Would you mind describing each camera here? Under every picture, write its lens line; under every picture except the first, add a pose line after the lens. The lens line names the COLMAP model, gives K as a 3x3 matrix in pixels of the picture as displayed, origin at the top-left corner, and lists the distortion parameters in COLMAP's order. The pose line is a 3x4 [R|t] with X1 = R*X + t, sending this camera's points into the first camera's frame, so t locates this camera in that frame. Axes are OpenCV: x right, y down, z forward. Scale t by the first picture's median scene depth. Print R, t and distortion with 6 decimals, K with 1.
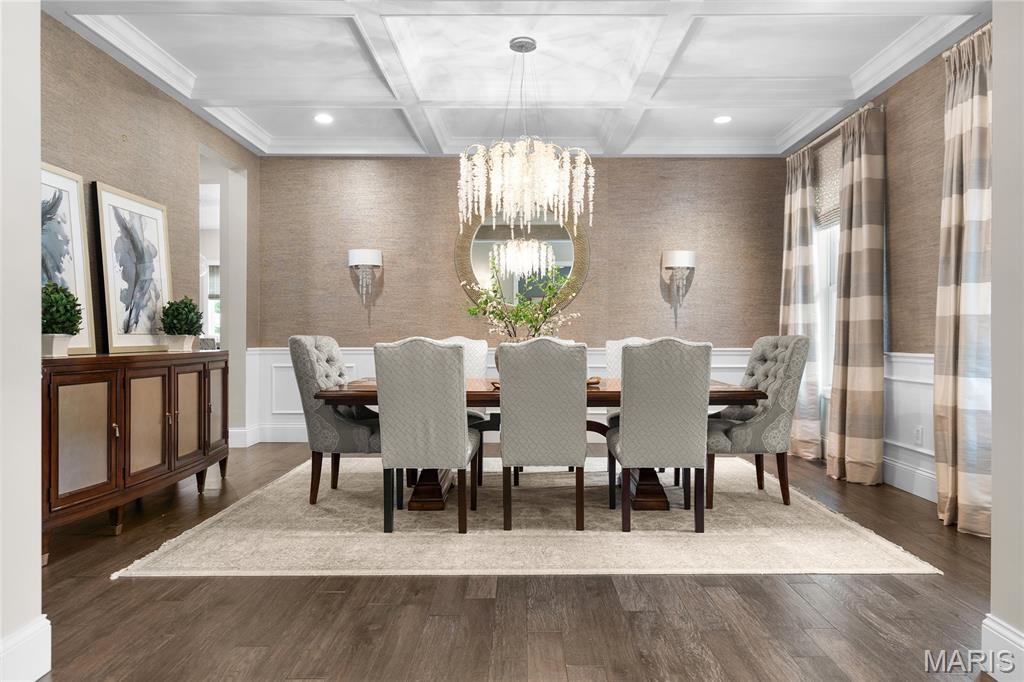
lens RADIAL K [[652.0, 0, 511.6], [0, 652.0, 336.6], [0, 0, 1]] dist [0.019514, -0.000826]
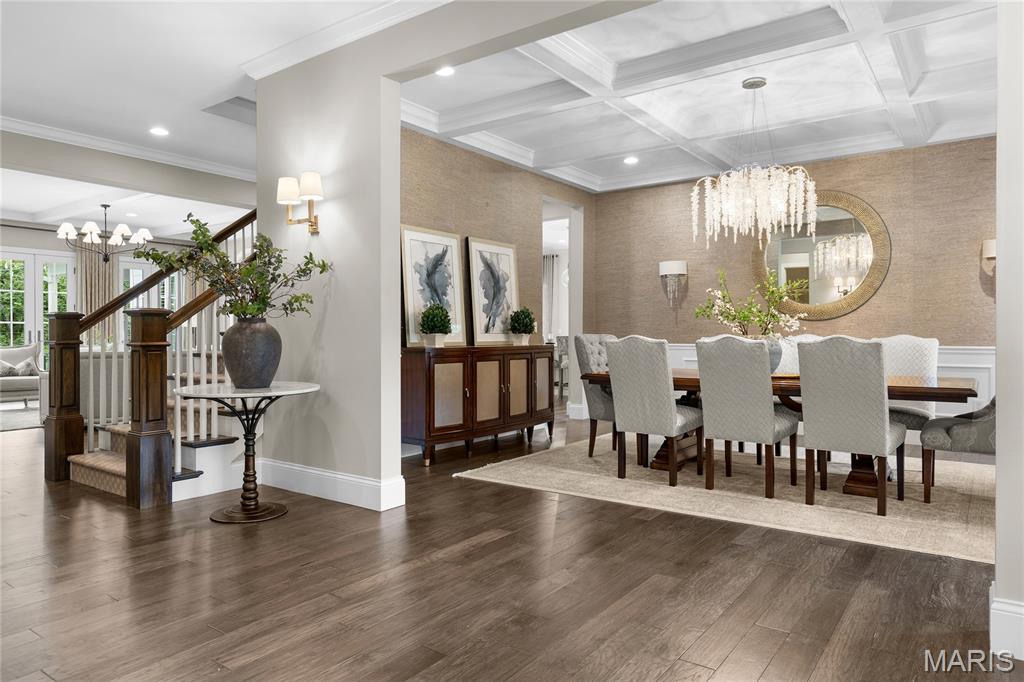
lens RADIAL K [[652.0, 0, 511.6], [0, 652.0, 336.6], [0, 0, 1]] dist [0.019514, -0.000826]
pose [[0.808100, 0.000358, -0.589045, 0.355935], [0.001894, 0.999993, 0.003205, -0.000953], [0.589042, -0.003706, 0.808094, -0.194758]]
